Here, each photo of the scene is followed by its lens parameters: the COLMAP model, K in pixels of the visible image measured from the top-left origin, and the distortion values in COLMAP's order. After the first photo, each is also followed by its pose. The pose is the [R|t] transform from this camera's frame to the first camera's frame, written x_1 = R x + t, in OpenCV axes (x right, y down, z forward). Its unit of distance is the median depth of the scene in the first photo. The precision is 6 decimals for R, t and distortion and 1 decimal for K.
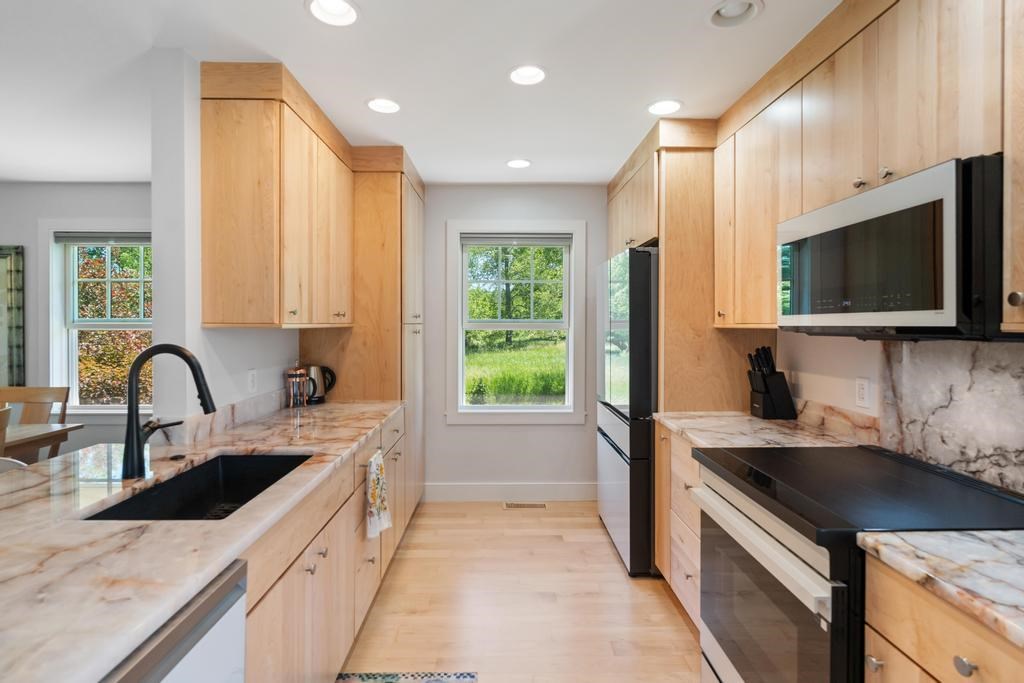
lens RADIAL K [[516.0, 0, 504.5], [0, 516.0, 324.5], [0, 0, 1]] dist [-0.002072, 0.000901]
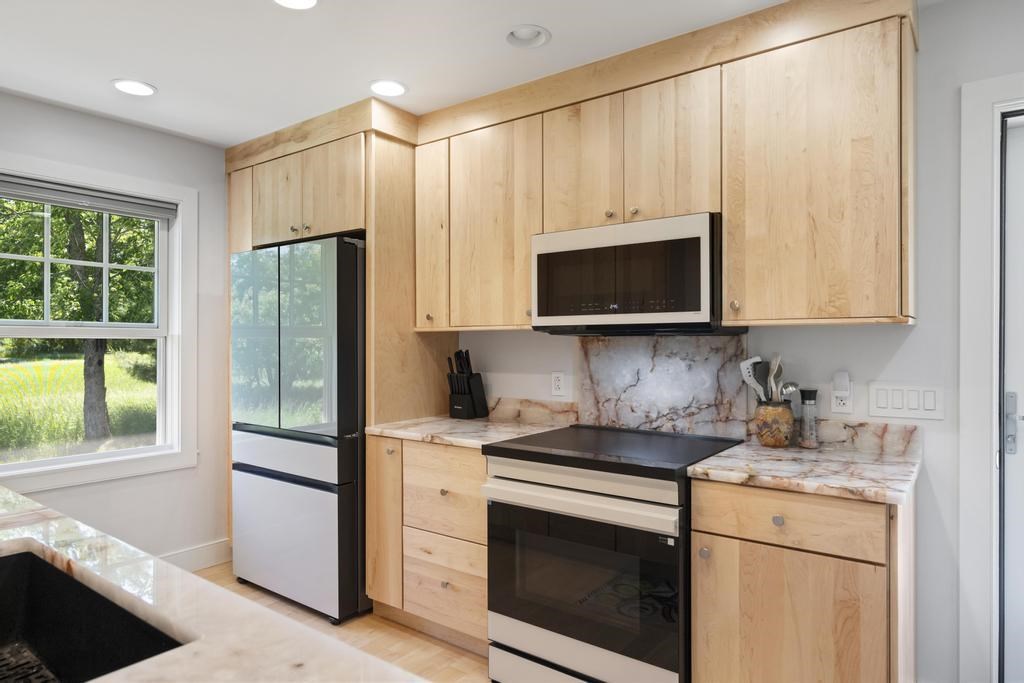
lens RADIAL K [[624.6, 0, 512.3], [0, 624.6, 342.0], [0, 0, 1]] dist [-0.000154, 0.001865]
pose [[0.604880, 0.000969, 0.796316, -0.592055], [0.001744, 0.999995, -0.002542, 0.041224], [-0.796314, 0.002926, 0.604876, 0.217609]]
